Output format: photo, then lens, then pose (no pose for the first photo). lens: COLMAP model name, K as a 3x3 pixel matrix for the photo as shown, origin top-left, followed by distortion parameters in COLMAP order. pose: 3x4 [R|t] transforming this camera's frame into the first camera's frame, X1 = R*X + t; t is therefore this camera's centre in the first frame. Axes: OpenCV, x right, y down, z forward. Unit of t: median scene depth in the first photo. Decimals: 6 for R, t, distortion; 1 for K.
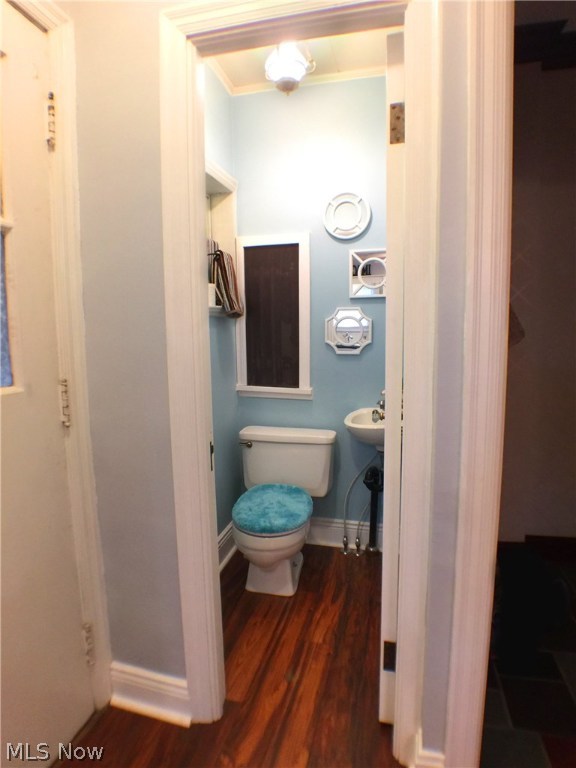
lens RADIAL K [[440.1, 0, 288.4], [0, 440.1, 387.6], [0, 0, 1]] dist [-0.060087, -0.003184]
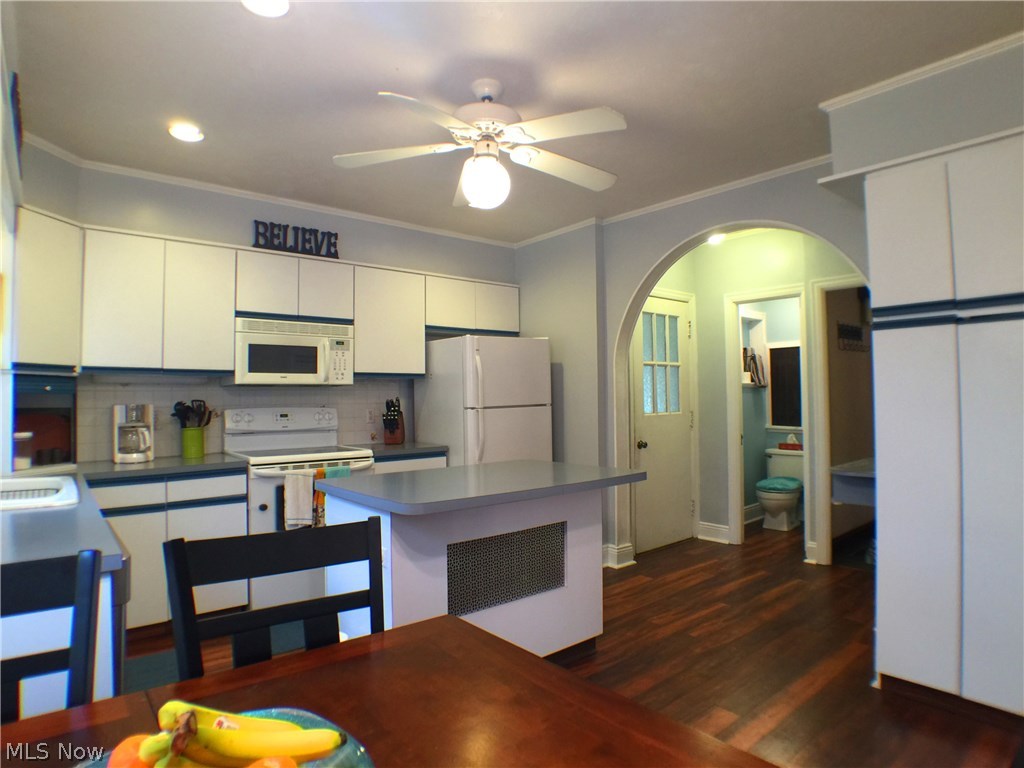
lens RADIAL K [[586.8, 0, 507.7], [0, 586.8, 383.0], [0, 0, 1]] dist [-0.060087, -0.003184]
pose [[0.810892, -0.015512, -0.584990, 0.514955], [-0.067698, 0.990450, -0.120105, 0.224894], [0.581266, 0.136995, 0.802099, -1.889489]]
